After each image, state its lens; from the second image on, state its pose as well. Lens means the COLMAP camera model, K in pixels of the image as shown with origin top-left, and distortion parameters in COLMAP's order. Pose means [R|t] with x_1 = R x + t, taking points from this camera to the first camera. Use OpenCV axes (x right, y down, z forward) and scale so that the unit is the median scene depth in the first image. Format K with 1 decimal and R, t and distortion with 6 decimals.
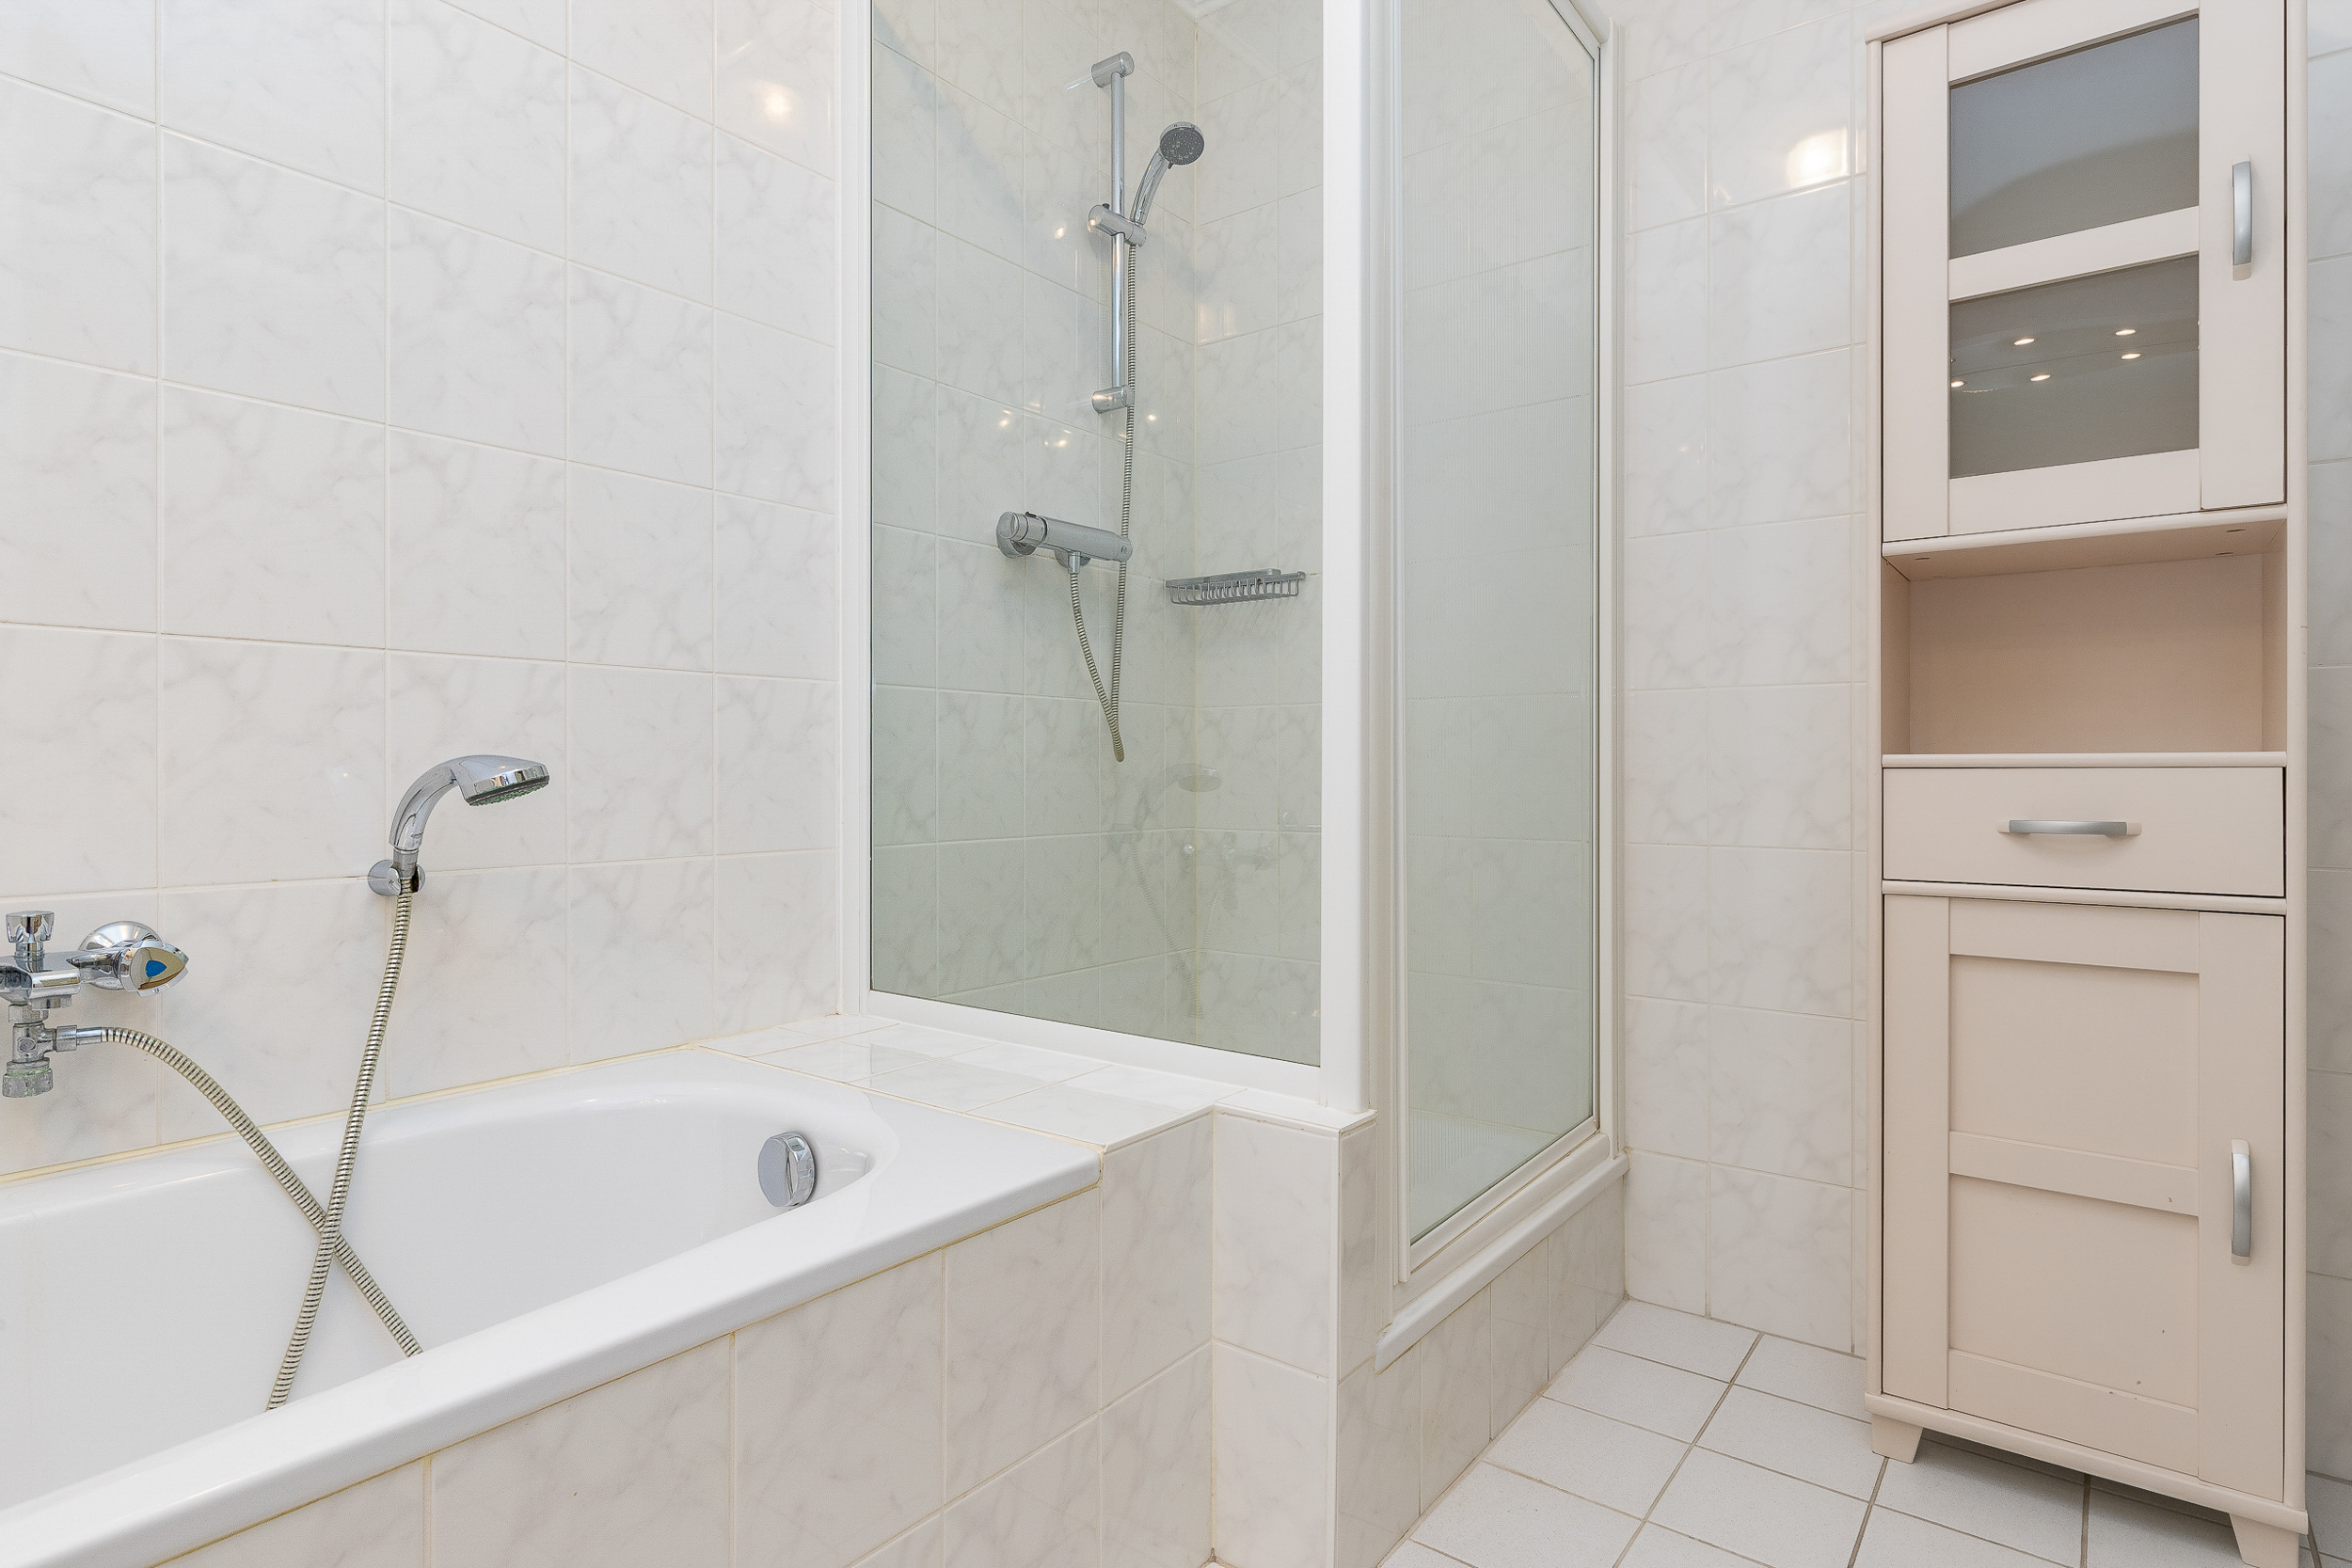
lens RADIAL K [[1204.6, 0, 1163.1], [0, 1204.6, 775.5], [0, 0, 1]] dist [-0.000662, 0.000459]
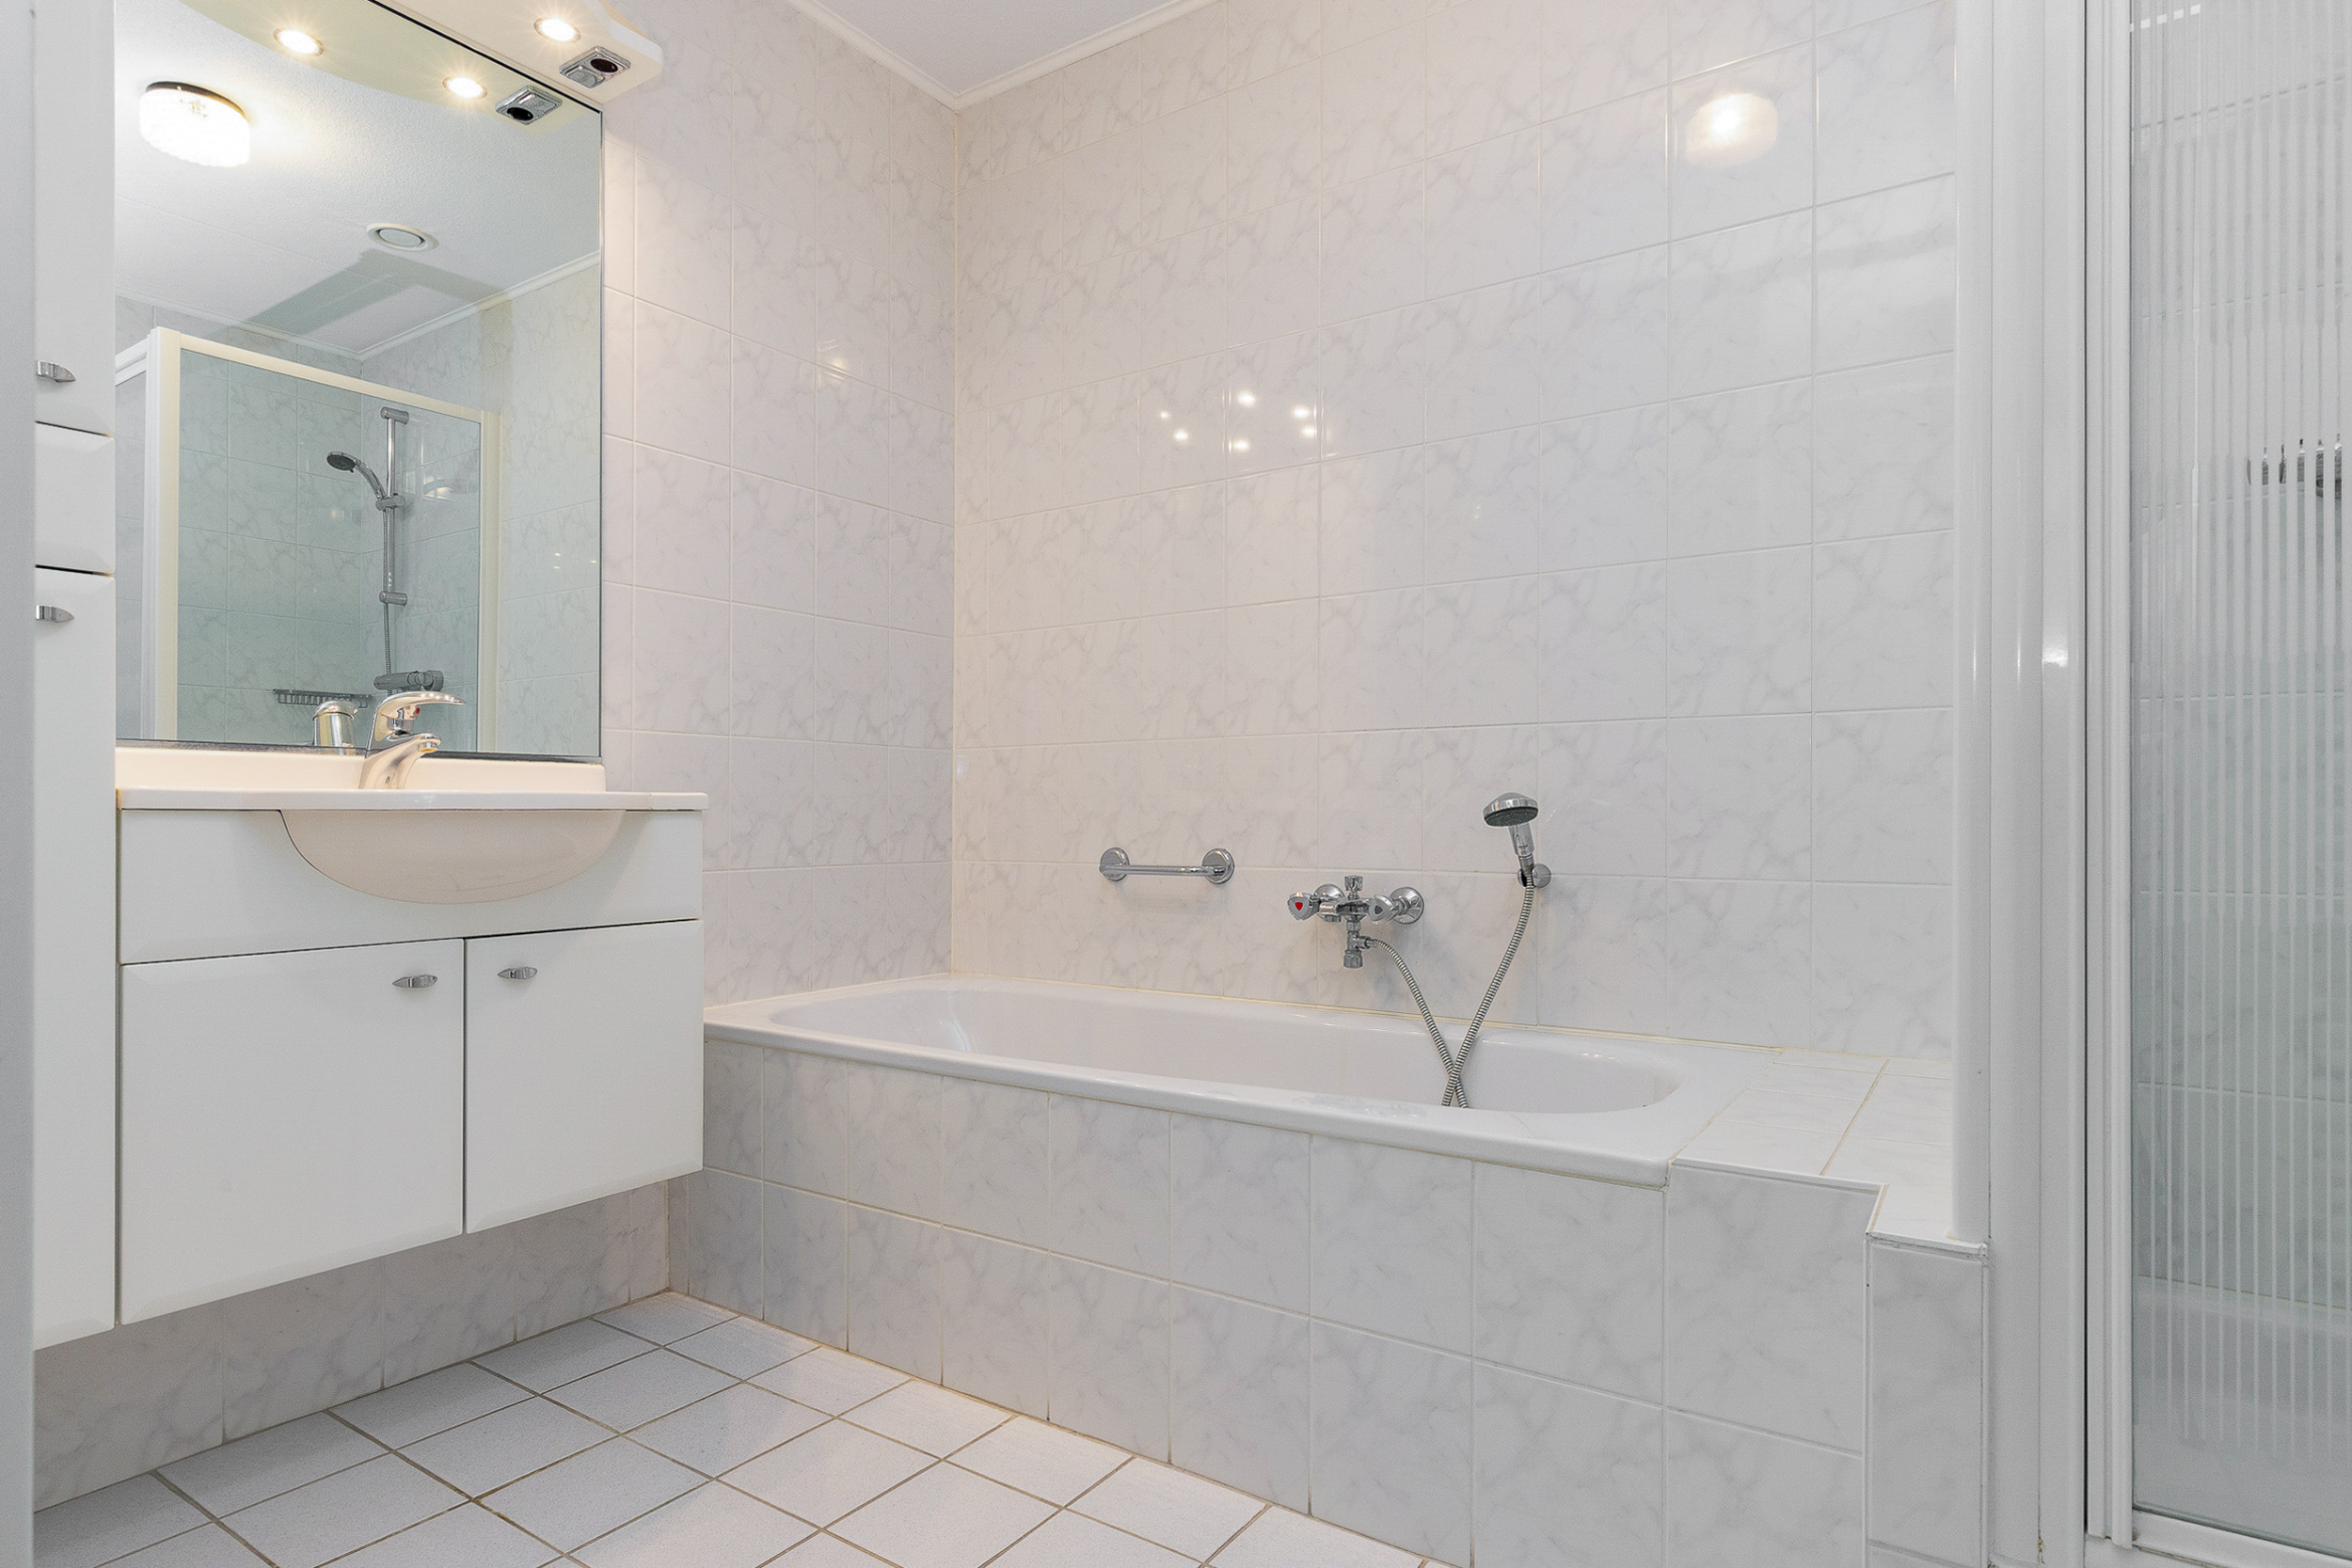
lens RADIAL K [[1204.6, 0, 1163.1], [0, 1204.6, 775.5], [0, 0, 1]] dist [-0.000662, 0.000459]
pose [[0.087917, -0.039843, -0.995331, 0.824250], [-0.007876, 0.999141, -0.040692, 0.025479], [0.996097, 0.011417, 0.087528, 0.411587]]
